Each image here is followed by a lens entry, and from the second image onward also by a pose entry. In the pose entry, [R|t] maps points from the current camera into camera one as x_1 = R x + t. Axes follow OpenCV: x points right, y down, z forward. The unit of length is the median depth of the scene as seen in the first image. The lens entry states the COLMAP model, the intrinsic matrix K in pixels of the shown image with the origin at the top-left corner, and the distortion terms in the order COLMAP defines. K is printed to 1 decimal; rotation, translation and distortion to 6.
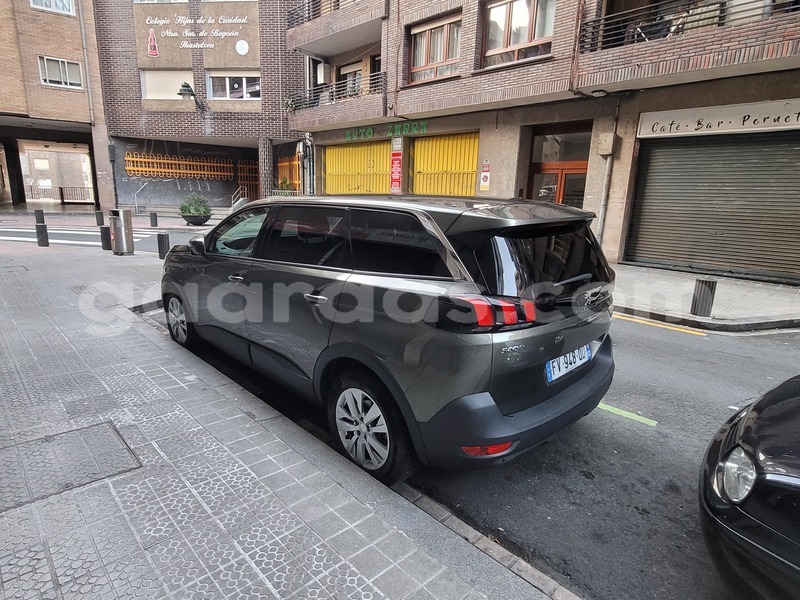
lens RADIAL K [[455.1, 0, 399.1], [0, 455.1, 298.5], [0, 0, 1]] dist [0.015688, -0.002356]
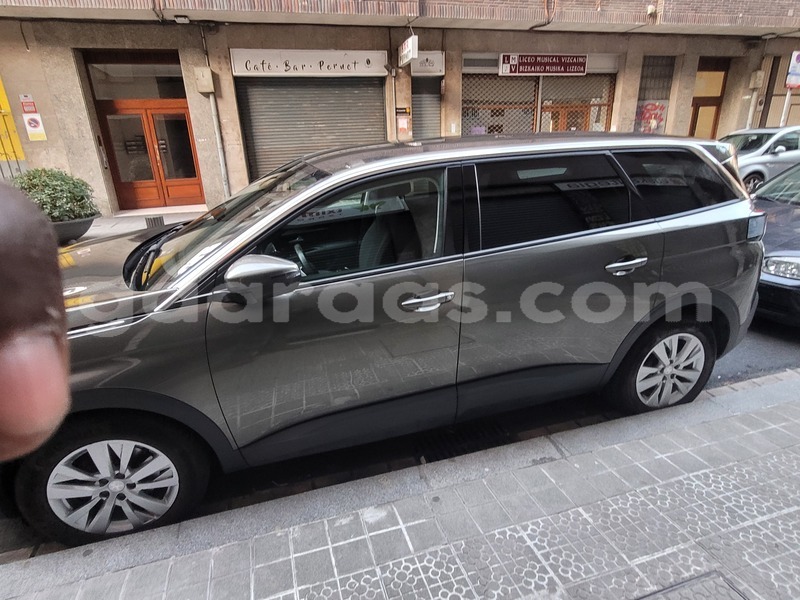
lens RADIAL K [[455.1, 0, 398.3], [0, 455.1, 294.5], [0, 0, 1]] dist [0.015688, -0.002356]
pose [[0.461879, -0.341415, 0.818599, -1.054019], [0.250808, 0.935550, 0.248678, -0.256815], [-0.850743, 0.090452, 0.517740, 0.899931]]
